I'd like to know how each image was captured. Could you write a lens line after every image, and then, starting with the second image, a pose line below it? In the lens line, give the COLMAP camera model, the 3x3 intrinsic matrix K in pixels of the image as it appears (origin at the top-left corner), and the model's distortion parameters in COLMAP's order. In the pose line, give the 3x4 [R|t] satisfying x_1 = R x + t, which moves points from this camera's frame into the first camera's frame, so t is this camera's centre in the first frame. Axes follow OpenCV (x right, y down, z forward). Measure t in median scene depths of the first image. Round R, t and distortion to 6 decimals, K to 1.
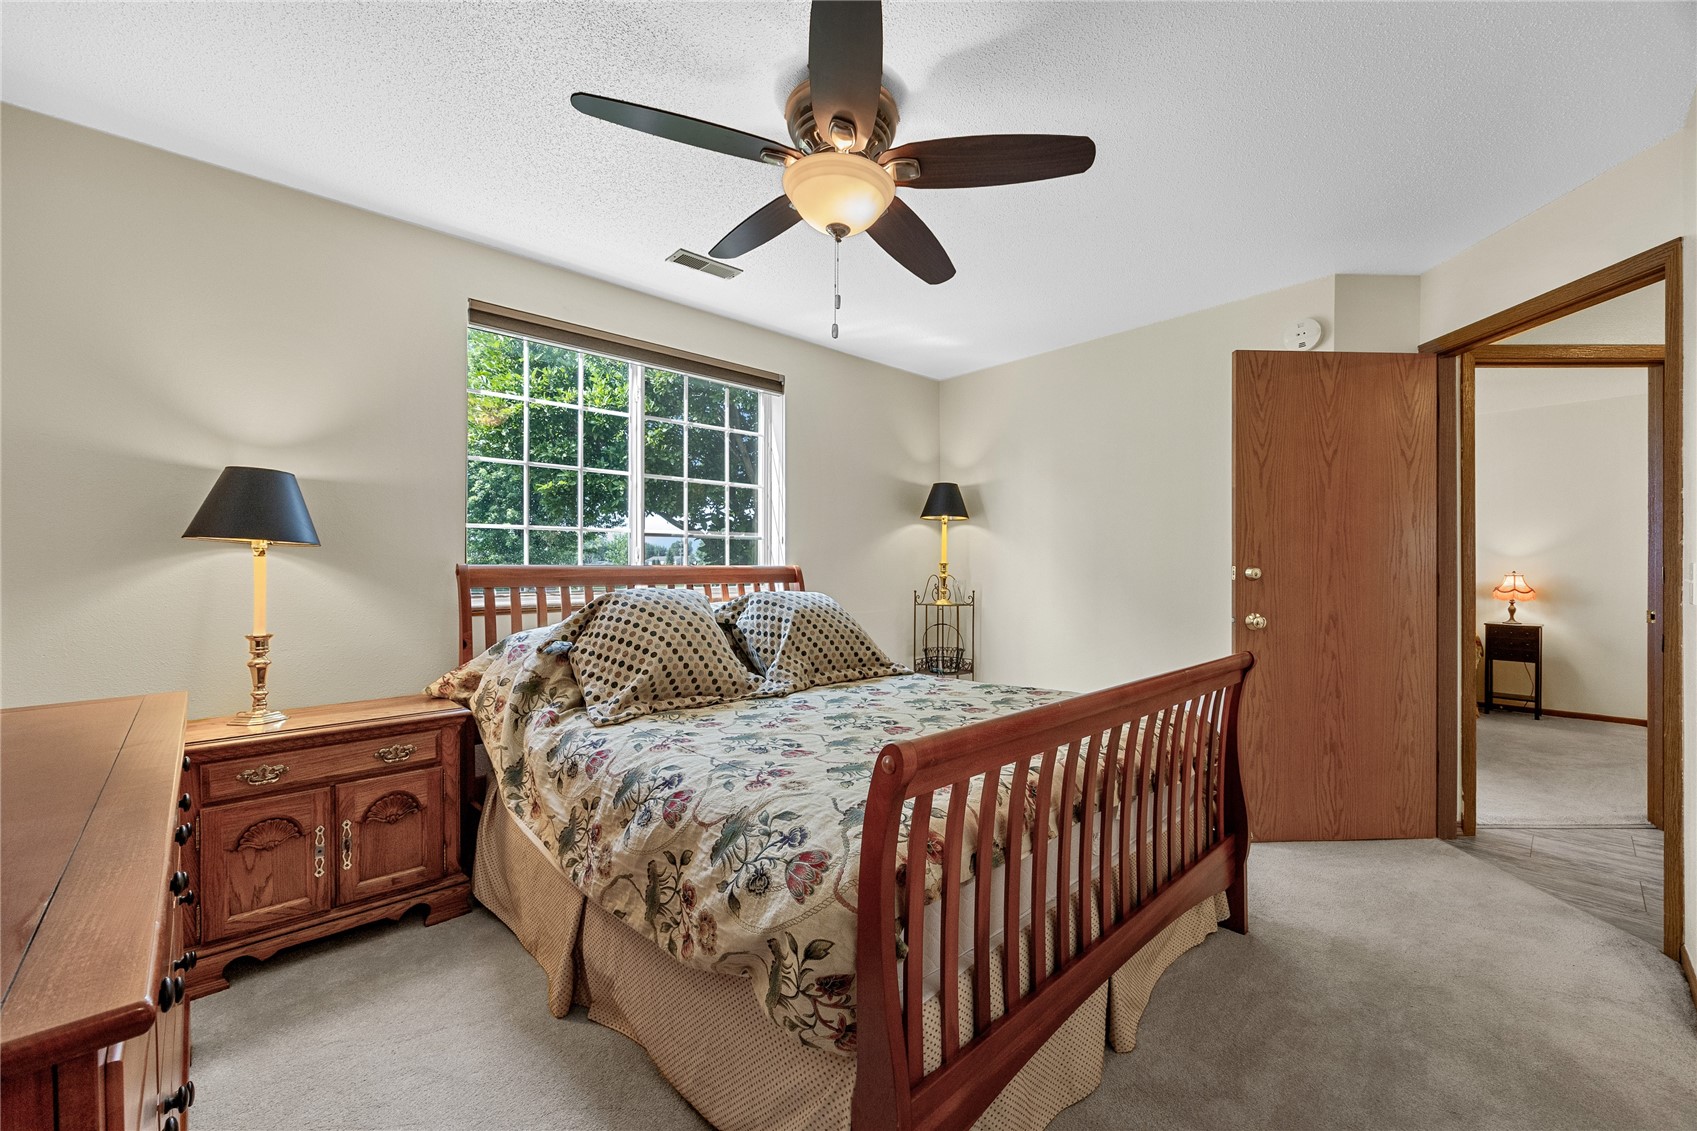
lens RADIAL K [[657.8, 0, 874.7], [0, 657.8, 569.7], [0, 0, 1]] dist [0.000337, 0.000099]
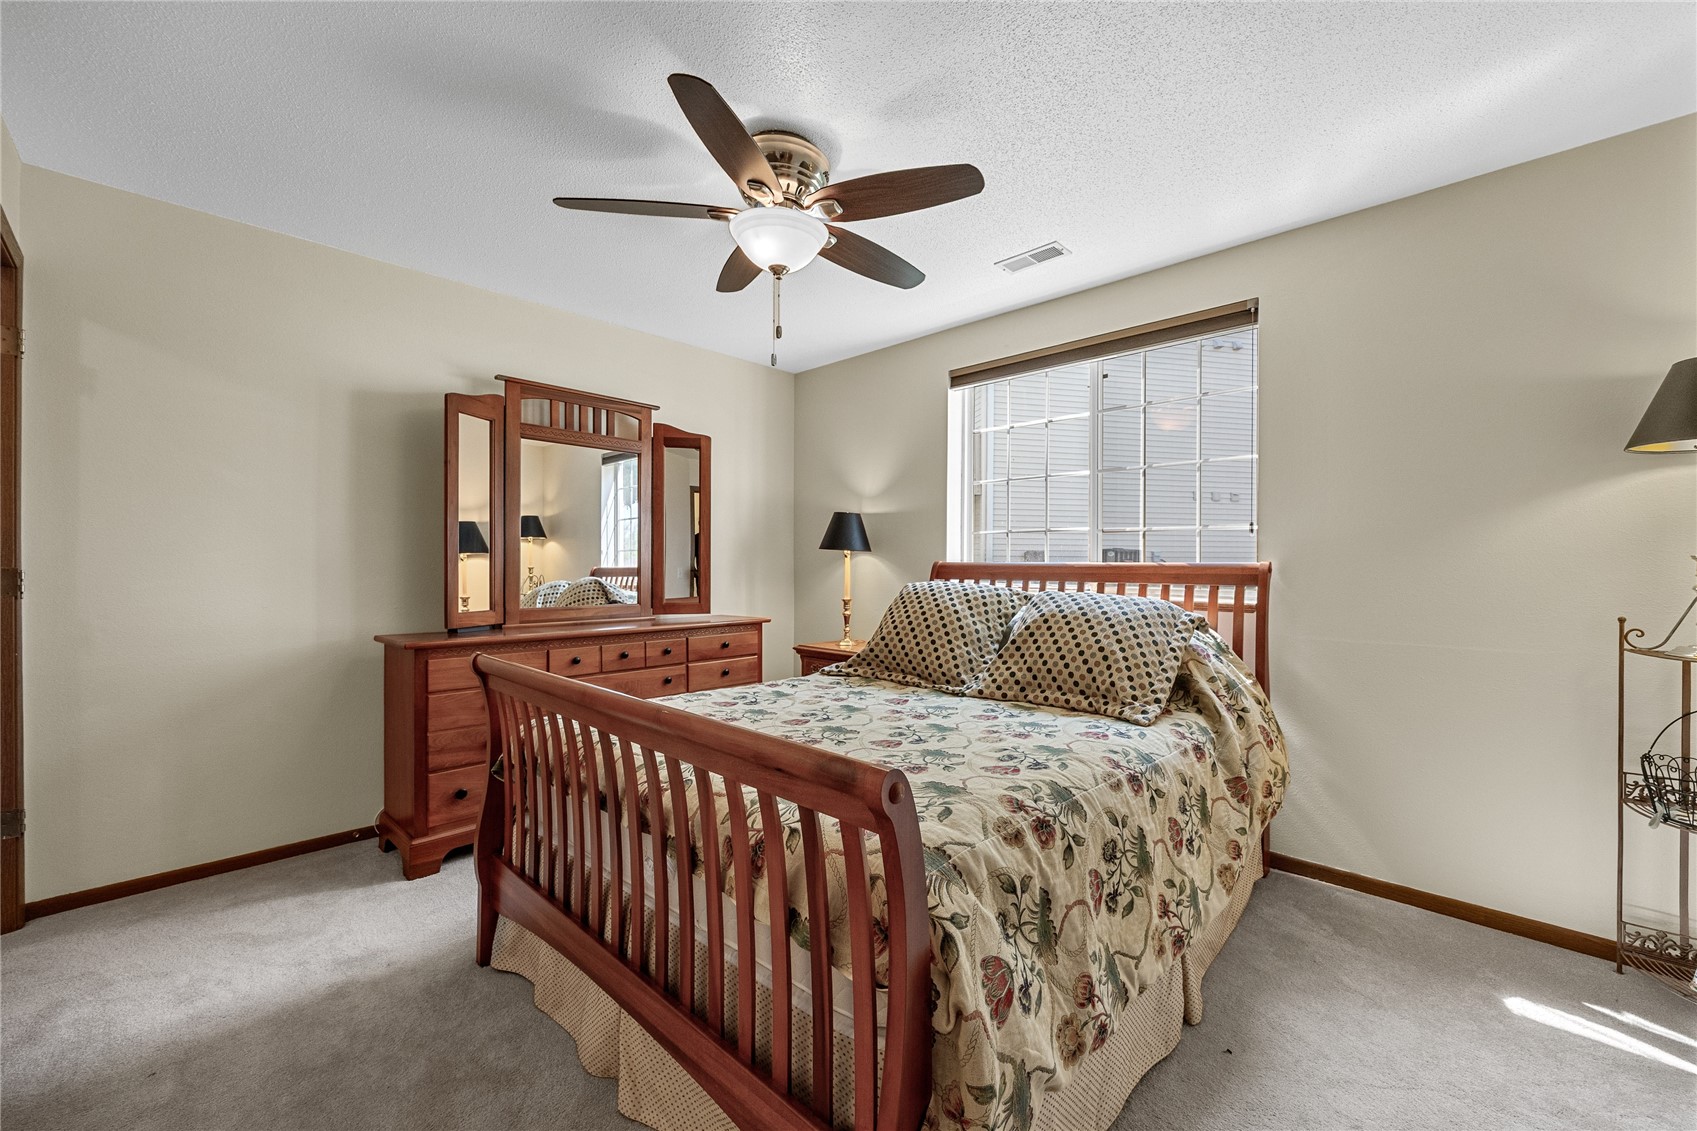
lens RADIAL K [[657.8, 0, 874.7], [0, 657.8, 569.7], [0, 0, 1]] dist [0.000337, 0.000099]
pose [[0.071936, 0.005826, -0.997392, 0.760239], [-0.007704, 0.999956, 0.005285, 0.001017], [0.997380, 0.007304, 0.071977, 0.746481]]
